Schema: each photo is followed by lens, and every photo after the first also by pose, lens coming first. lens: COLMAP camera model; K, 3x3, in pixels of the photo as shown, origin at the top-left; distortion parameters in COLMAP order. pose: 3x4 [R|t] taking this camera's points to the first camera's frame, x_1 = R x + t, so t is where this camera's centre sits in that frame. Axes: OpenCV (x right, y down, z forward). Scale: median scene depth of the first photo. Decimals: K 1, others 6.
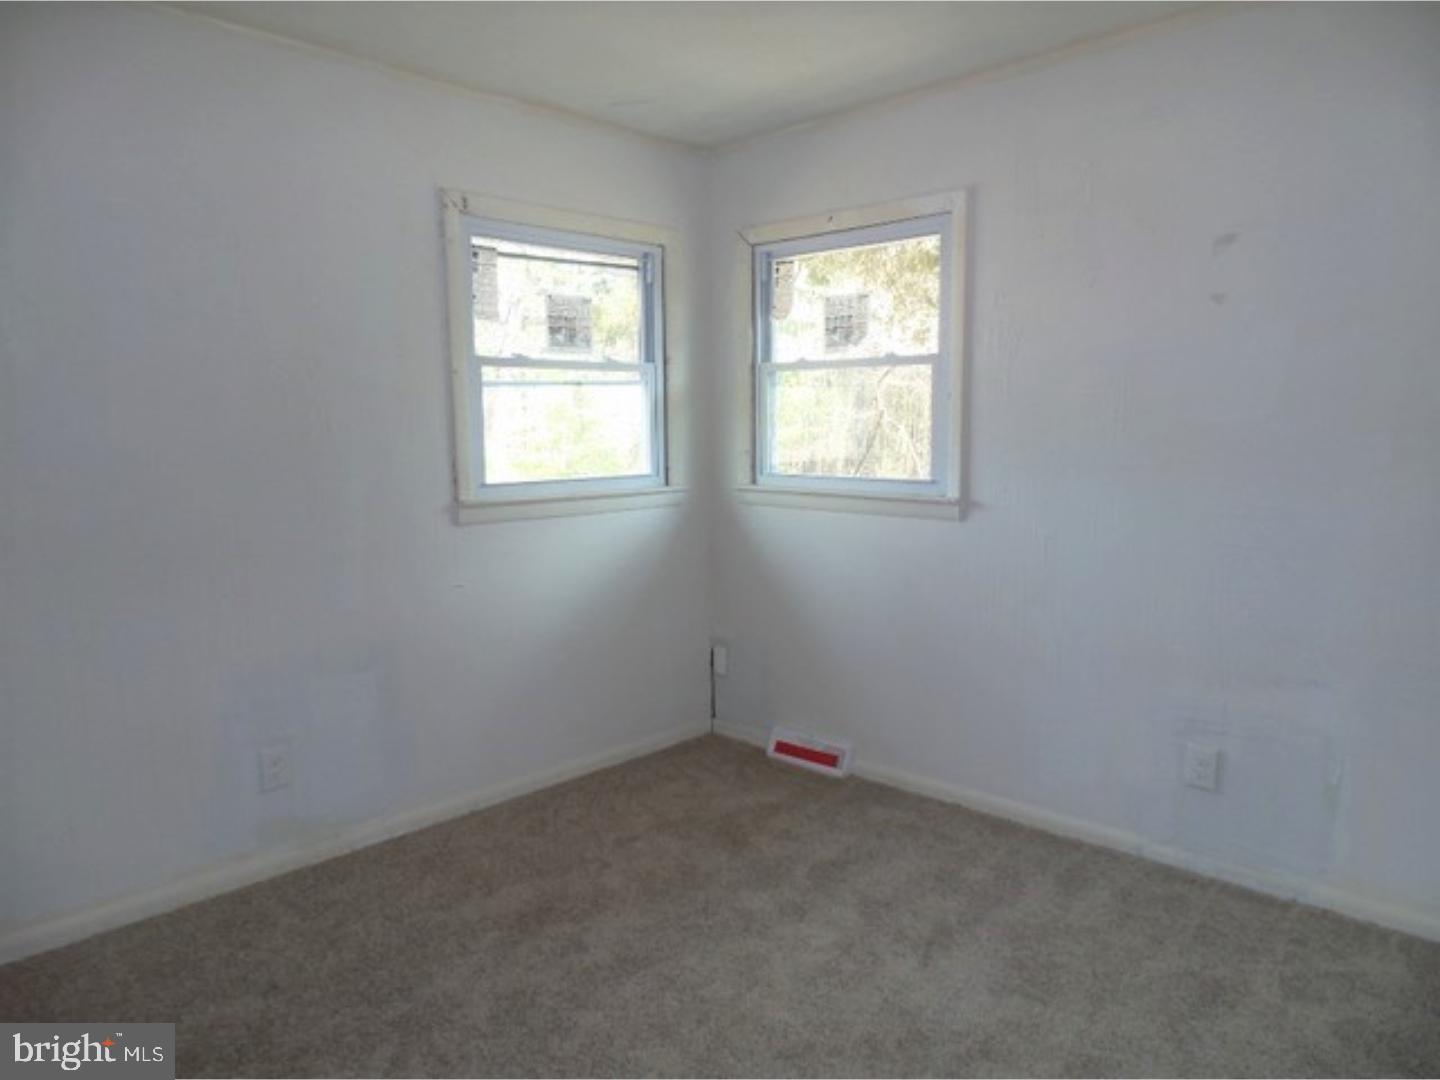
lens RADIAL K [[1010.7, 0, 727.6], [0, 1010.7, 545.7], [0, 0, 1]] dist [0.007892, 0.007286]
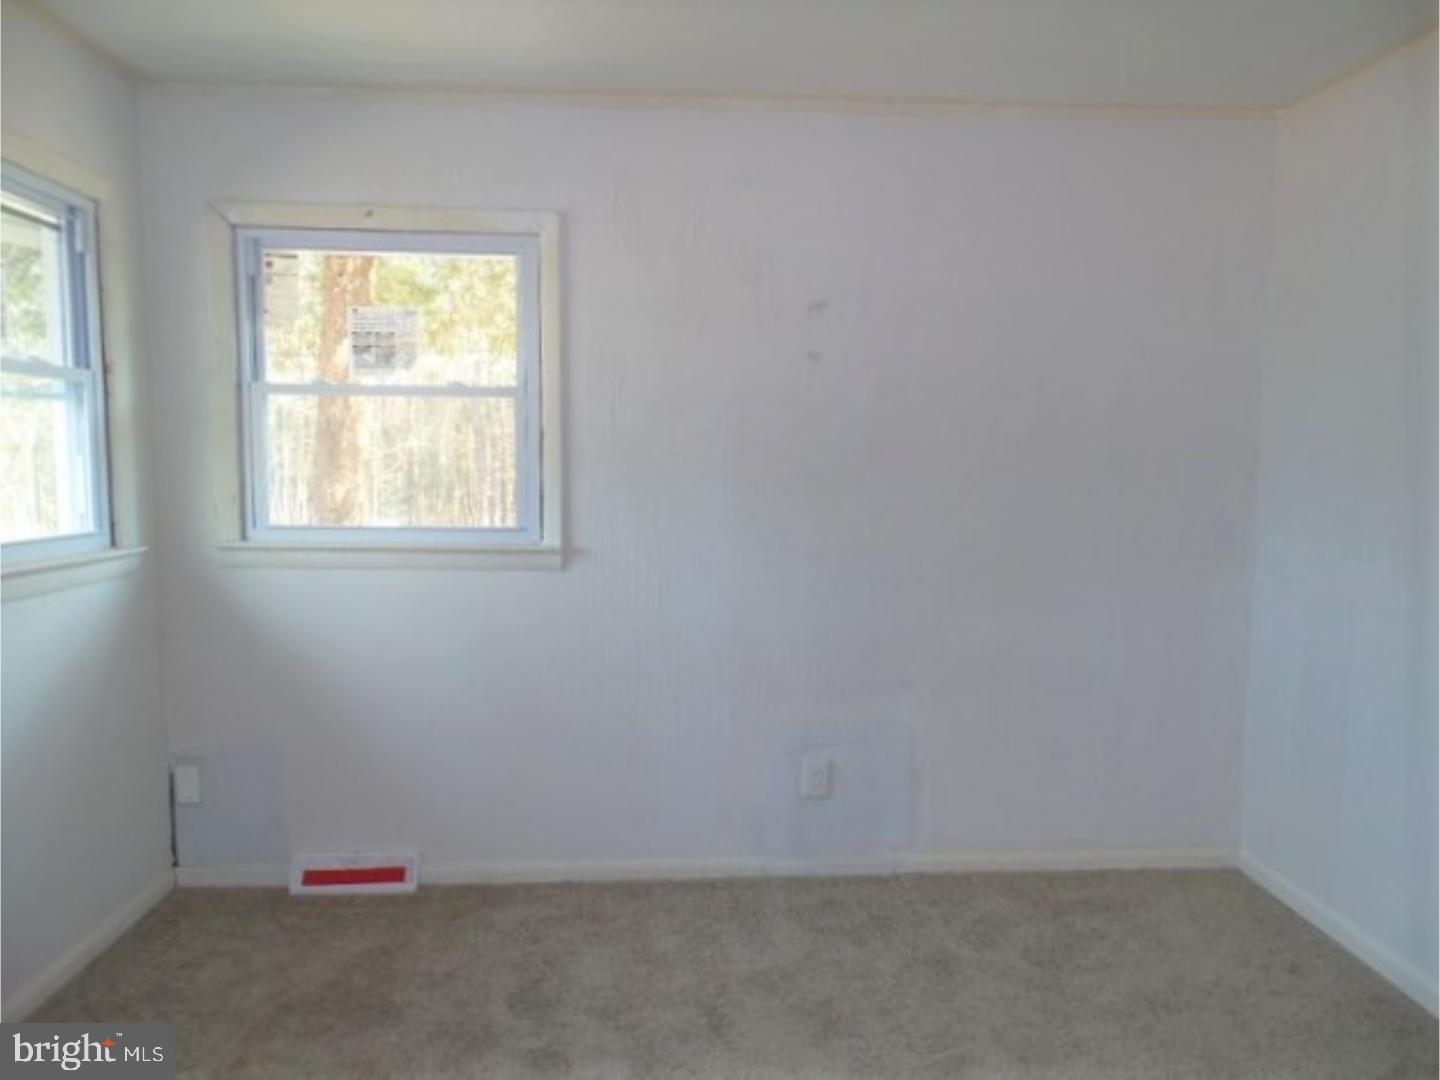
lens RADIAL K [[1013.1, 0, 756.5], [0, 1013.1, 549.1], [0, 0, 1]] dist [0.001284, 0.002324]
pose [[0.672135, -0.046365, 0.738975, -0.290565], [0.075389, 0.997136, -0.006007, -0.022034], [-0.736580, 0.059748, 0.673706, 0.219038]]
